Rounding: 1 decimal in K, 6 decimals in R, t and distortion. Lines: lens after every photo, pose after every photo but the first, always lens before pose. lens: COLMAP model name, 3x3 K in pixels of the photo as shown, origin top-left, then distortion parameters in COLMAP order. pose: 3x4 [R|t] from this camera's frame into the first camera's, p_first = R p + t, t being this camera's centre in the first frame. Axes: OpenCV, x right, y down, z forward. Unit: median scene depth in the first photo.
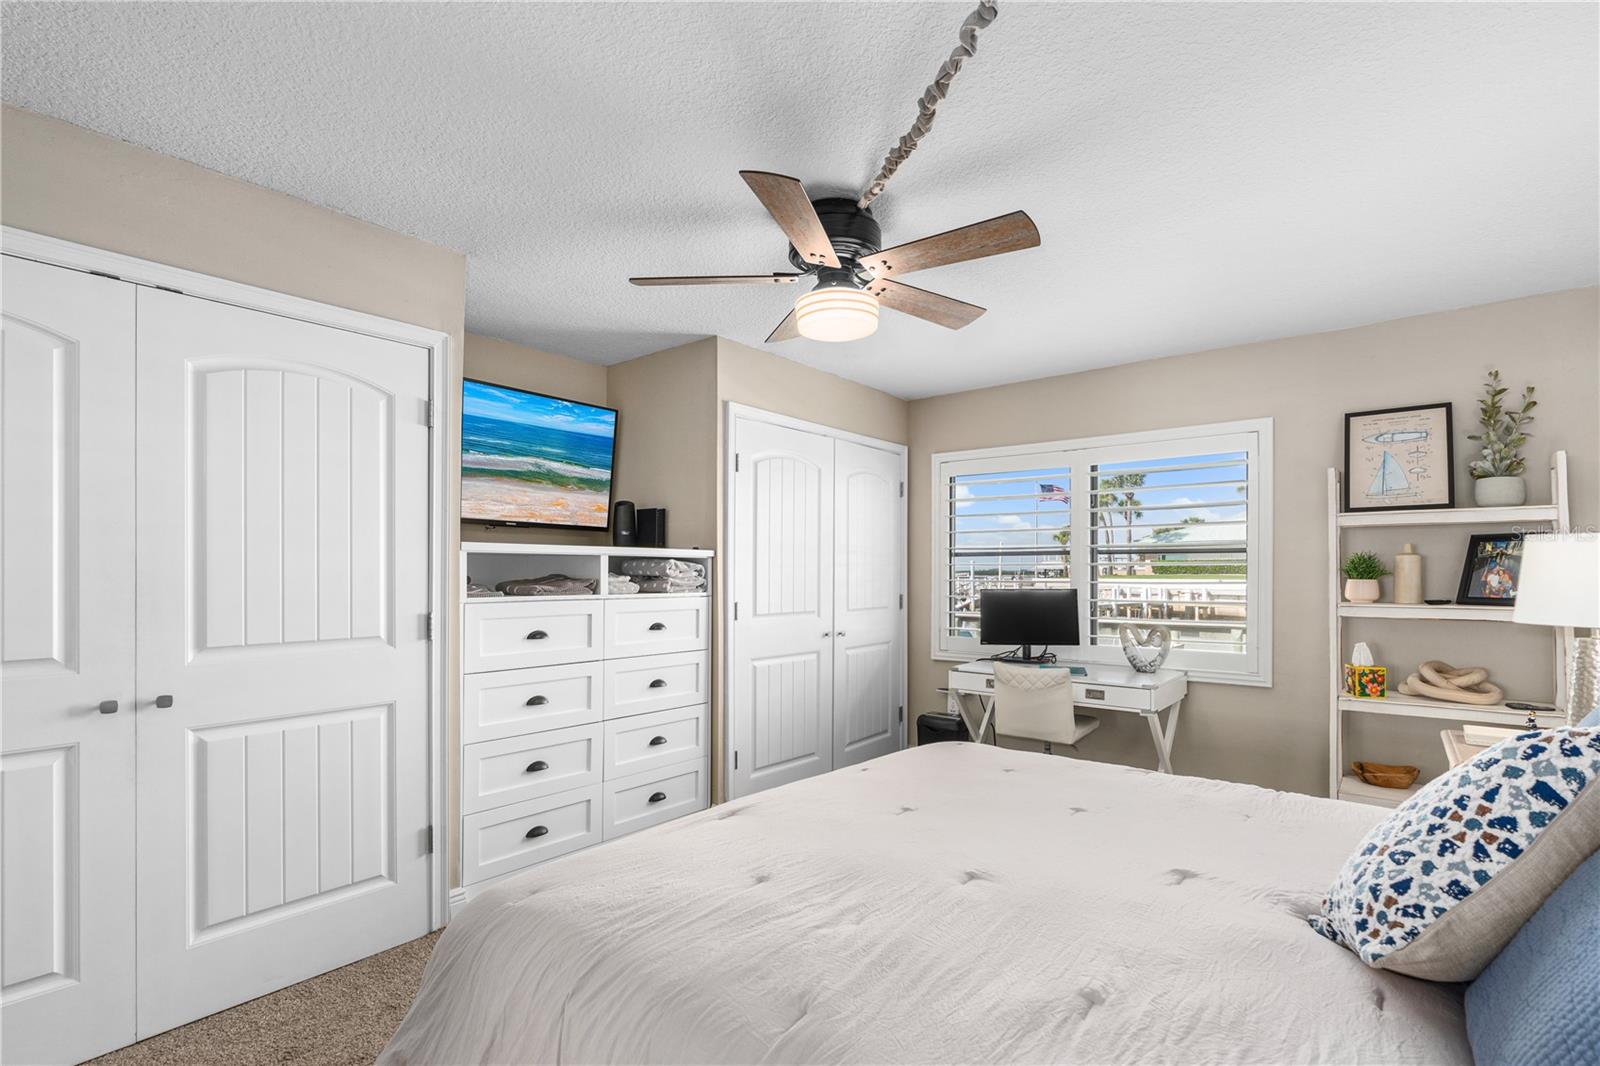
lens RADIAL K [[748.9, 0, 802.7], [0, 748.9, 578.5], [0, 0, 1]] dist [-0.010944, 0.004020]
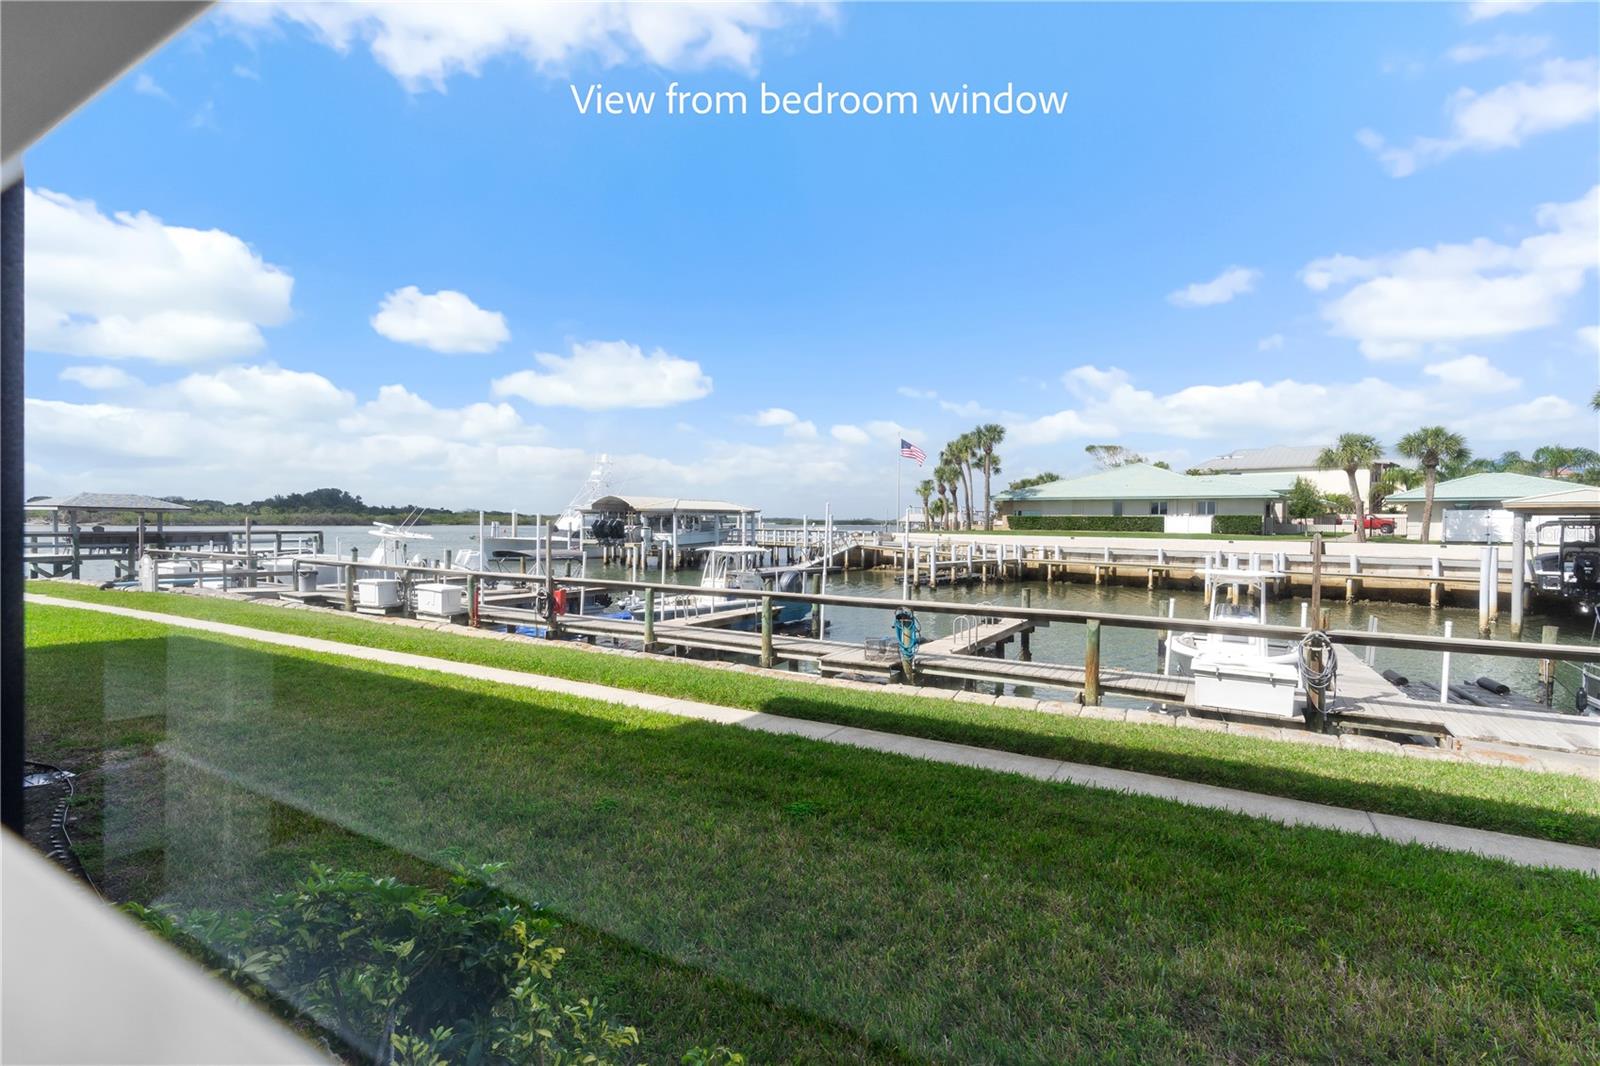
lens RADIAL K [[748.9, 0, 800.3], [0, 748.9, 530.2], [0, 0, 1]] dist [-0.010944, 0.004020]
pose [[0.986899, 0.008592, 0.161107, 0.525308], [-0.009708, 0.999934, 0.006140, -0.138661], [-0.161044, -0.007623, 0.986918, 0.943092]]
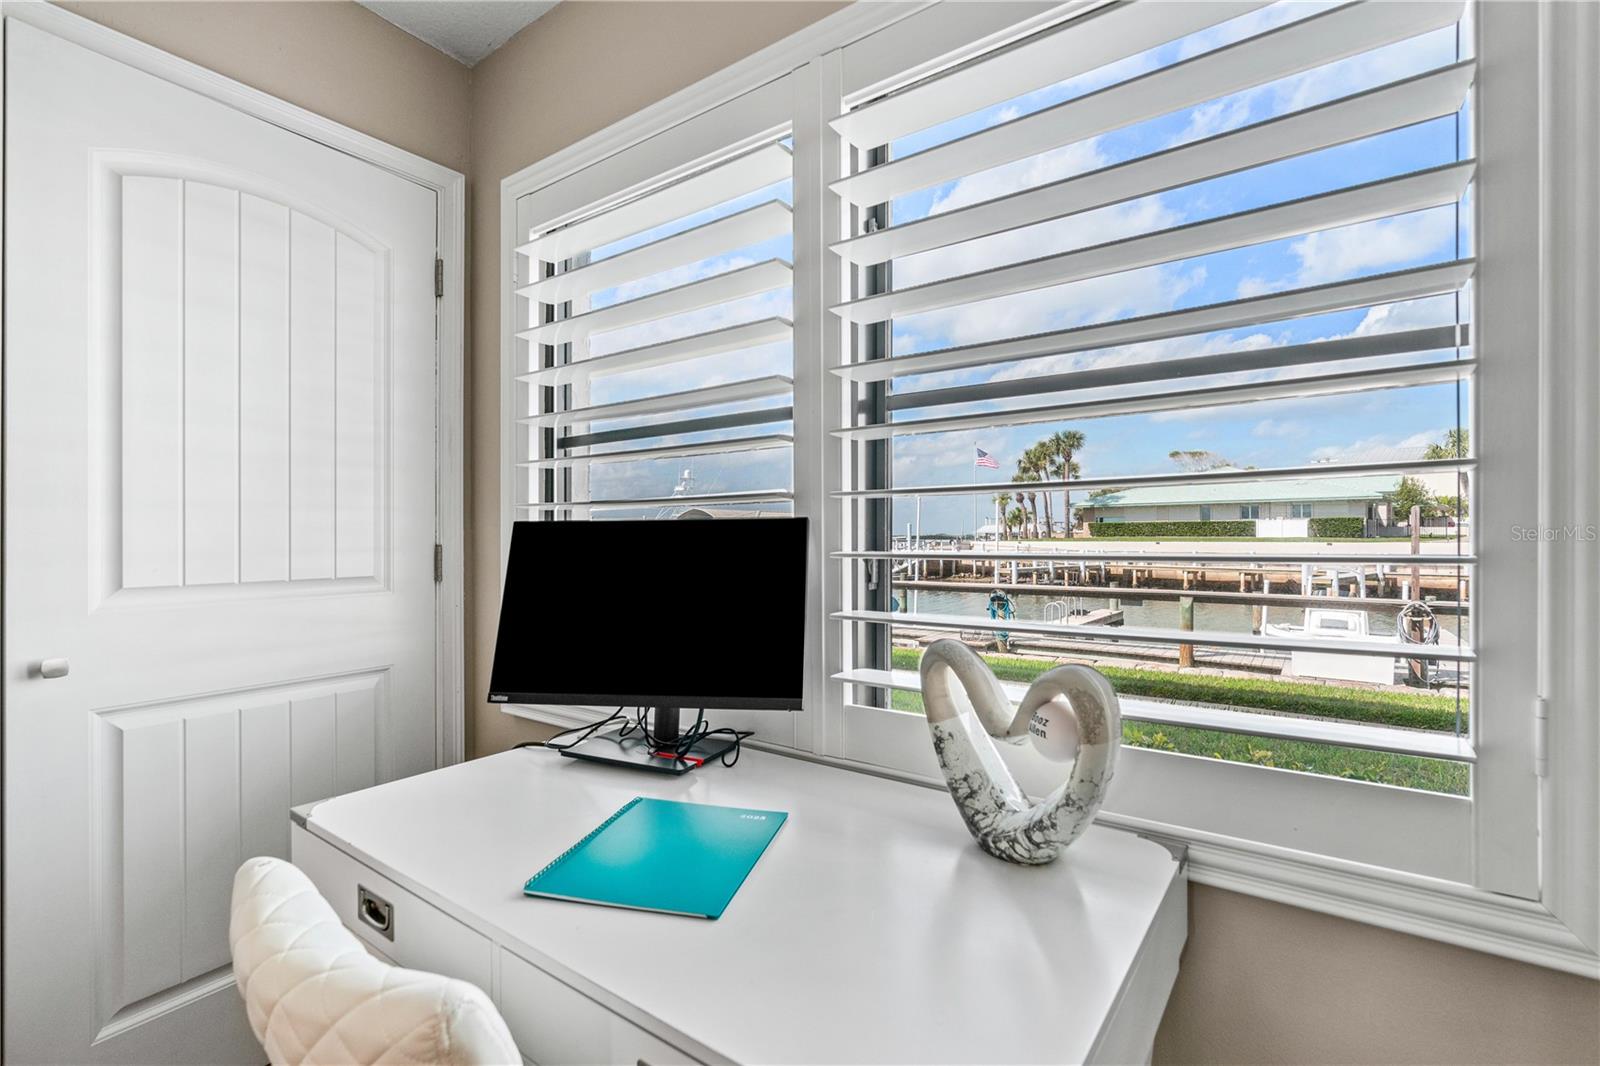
lens RADIAL K [[748.9, 0, 798.7], [0, 748.9, 539.2], [0, 0, 1]] dist [-0.010944, 0.004020]
pose [[0.997855, -0.002450, 0.065419, 0.333224], [0.002814, 0.999981, -0.005471, 0.023351], [-0.065404, 0.005643, 0.997843, 0.680747]]
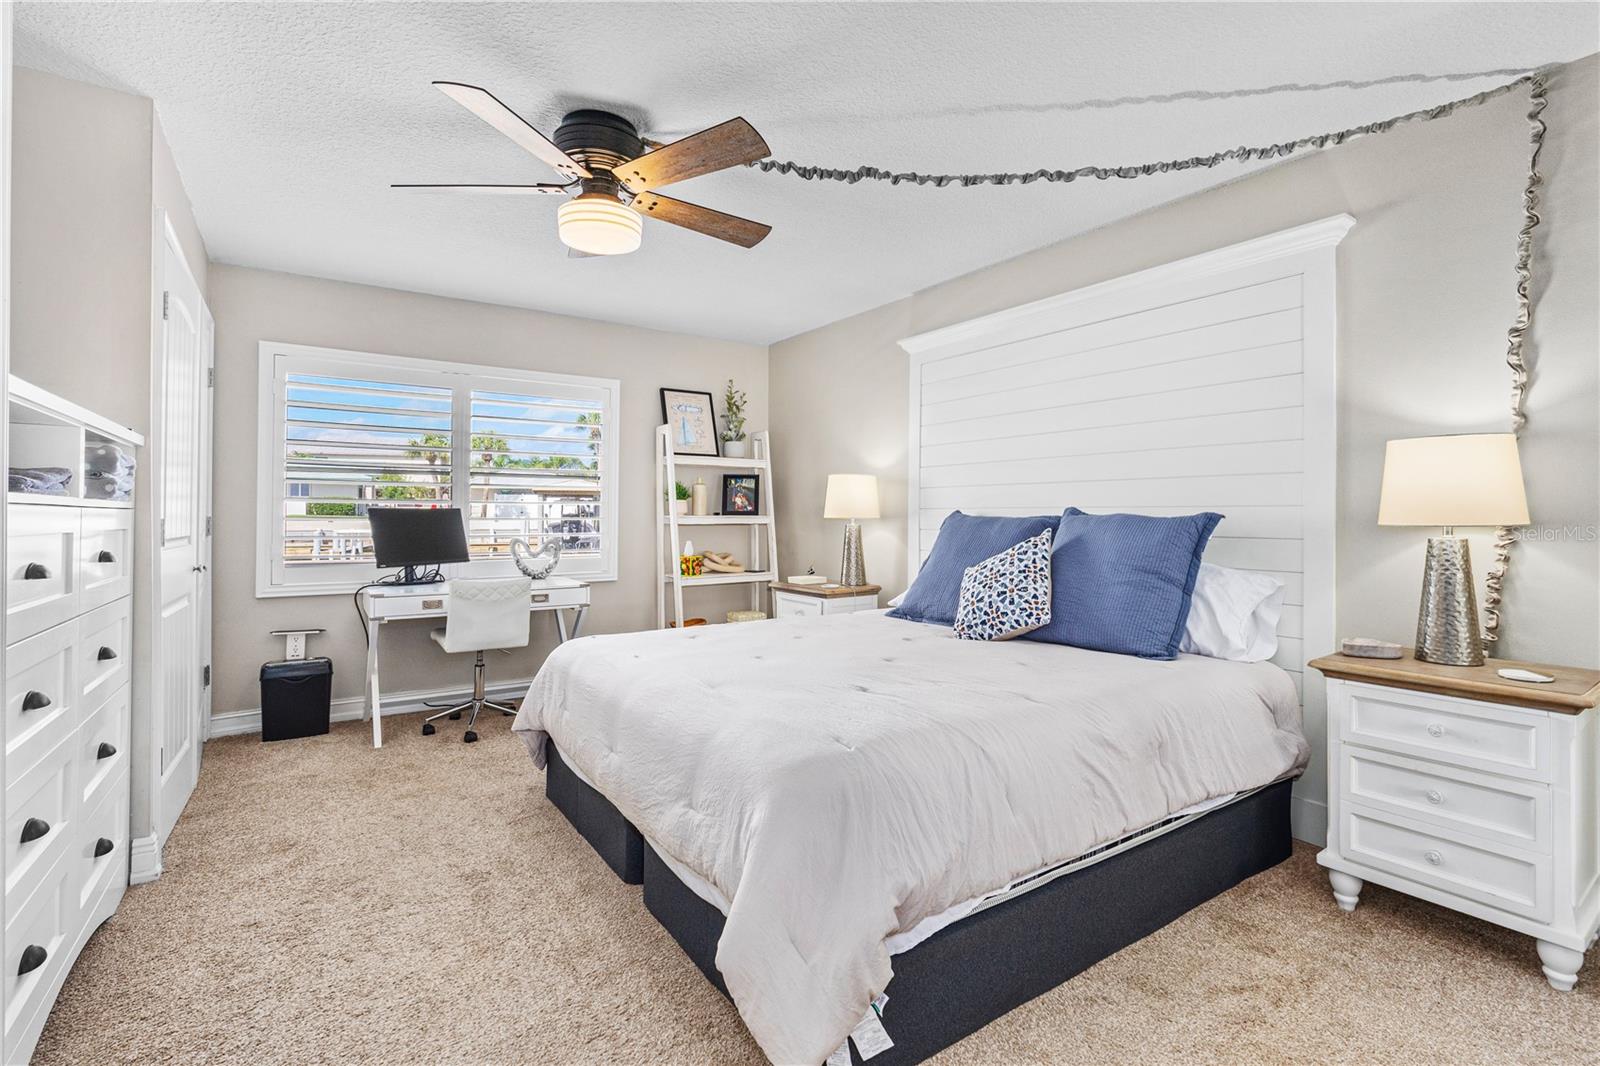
lens RADIAL K [[748.9, 0, 814.5], [0, 748.9, 512.8], [0, 0, 1]] dist [-0.010944, 0.004020]
pose [[0.283247, 0.005362, 0.959032, -0.472057], [0.003281, 0.999973, -0.006560, 0.028329], [-0.959041, 0.005005, 0.283222, 0.231063]]
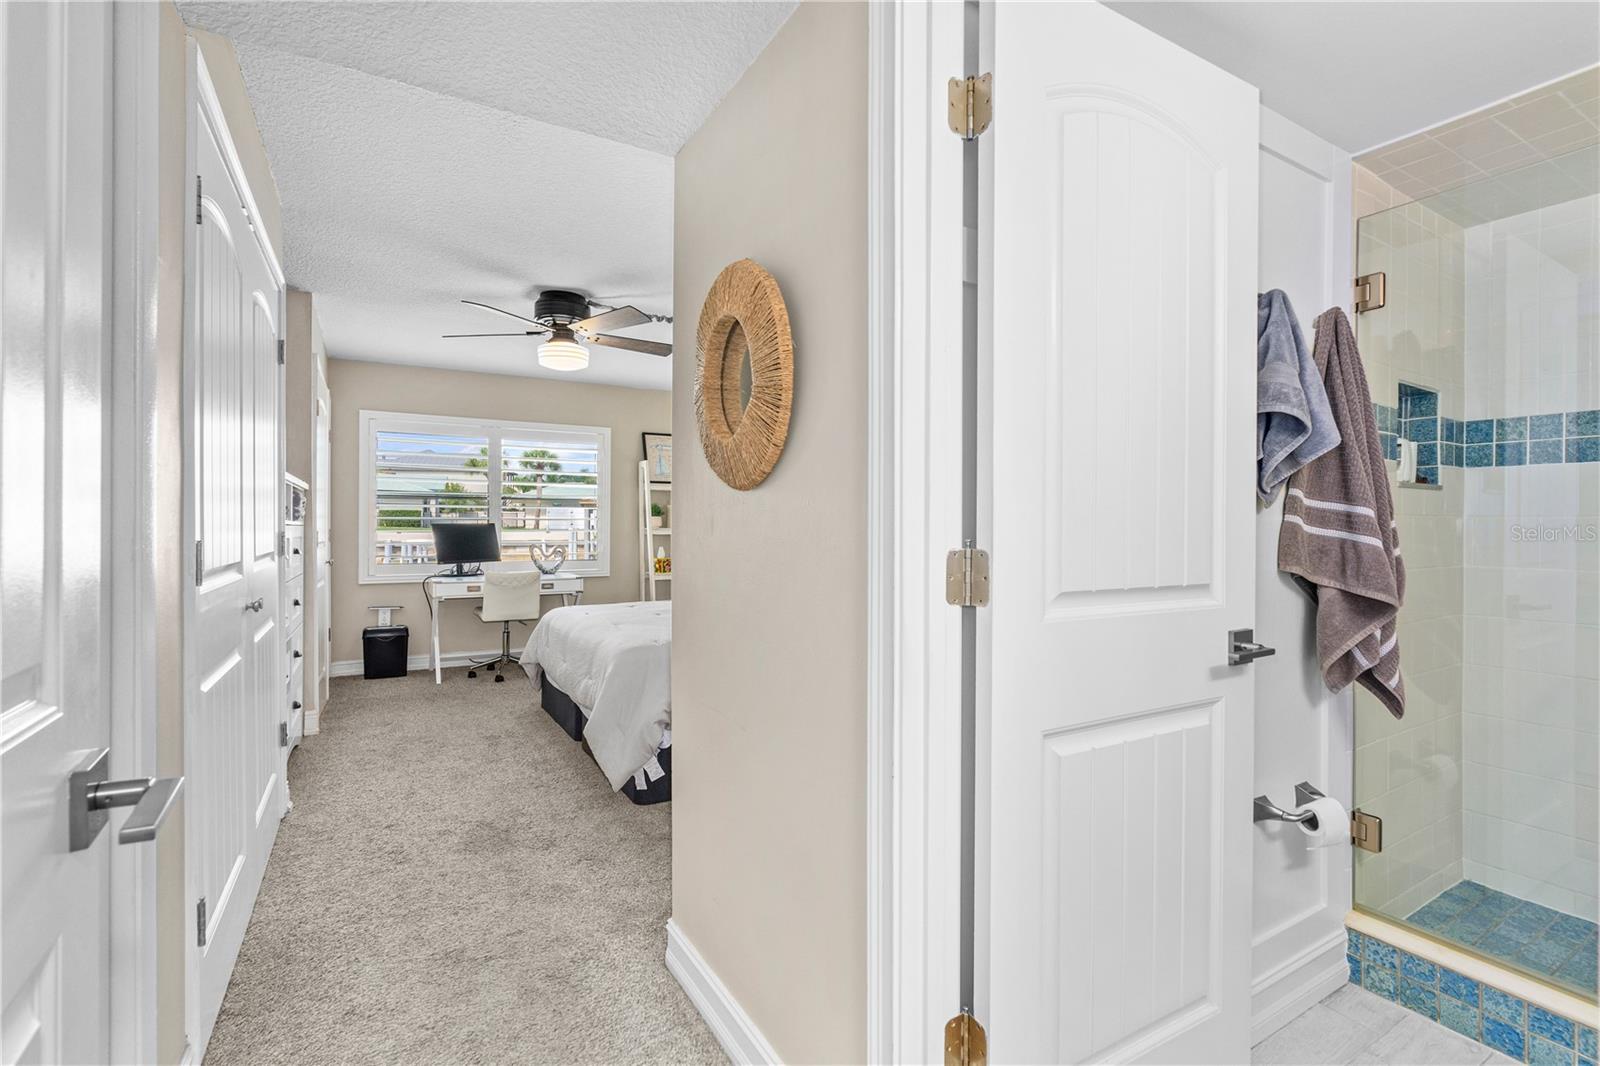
lens RADIAL K [[748.9, 0, 810.6], [0, 748.9, 530.2], [0, 0, 1]] dist [-0.010944, 0.004020]
pose [[0.349988, -0.003102, 0.936749, -0.757452], [0.004050, 0.999990, 0.001798, 0.027387], [-0.936745, 0.003164, 0.349997, -0.080616]]
